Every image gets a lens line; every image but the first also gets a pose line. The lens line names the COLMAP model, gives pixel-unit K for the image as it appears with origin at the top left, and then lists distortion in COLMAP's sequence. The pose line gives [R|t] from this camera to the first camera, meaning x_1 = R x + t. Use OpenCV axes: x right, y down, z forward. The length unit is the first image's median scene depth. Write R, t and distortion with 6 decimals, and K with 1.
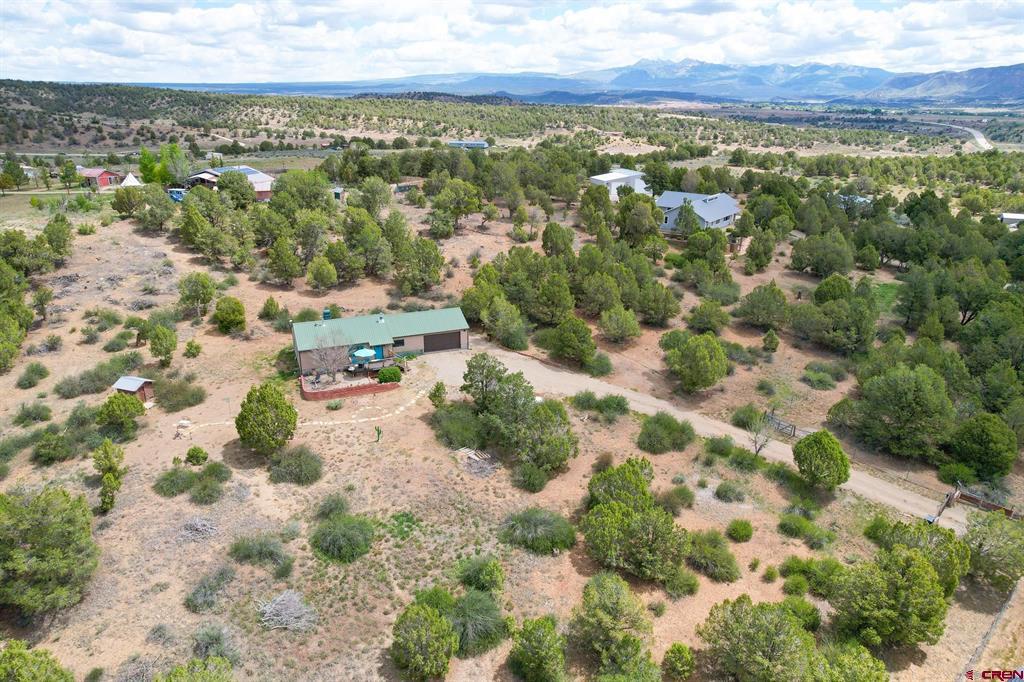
lens RADIAL K [[647.6, 0, 512.0], [0, 647.6, 341.0], [0, 0, 1]] dist [-0.091493, 0.075211]
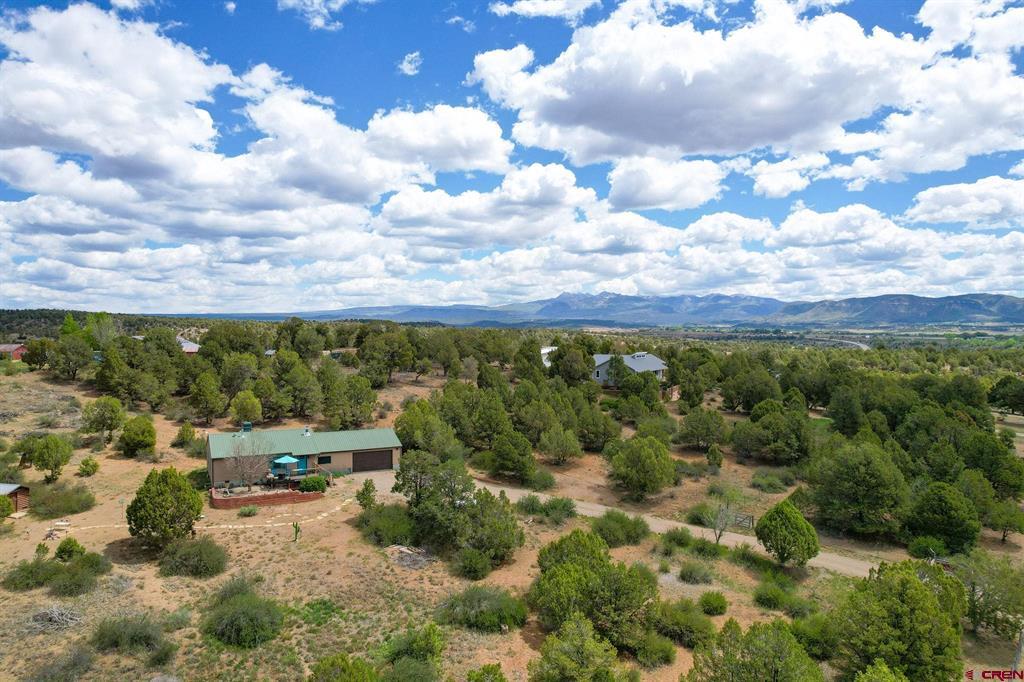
lens RADIAL K [[647.6, 0, 512.0], [0, 647.6, 341.0], [0, 0, 1]] dist [-0.091493, 0.075211]
pose [[0.994528, -0.004273, 0.104387, -0.005673], [0.039087, 0.941818, -0.333844, 0.199800], [-0.096887, 0.336097, 0.936831, 0.072099]]
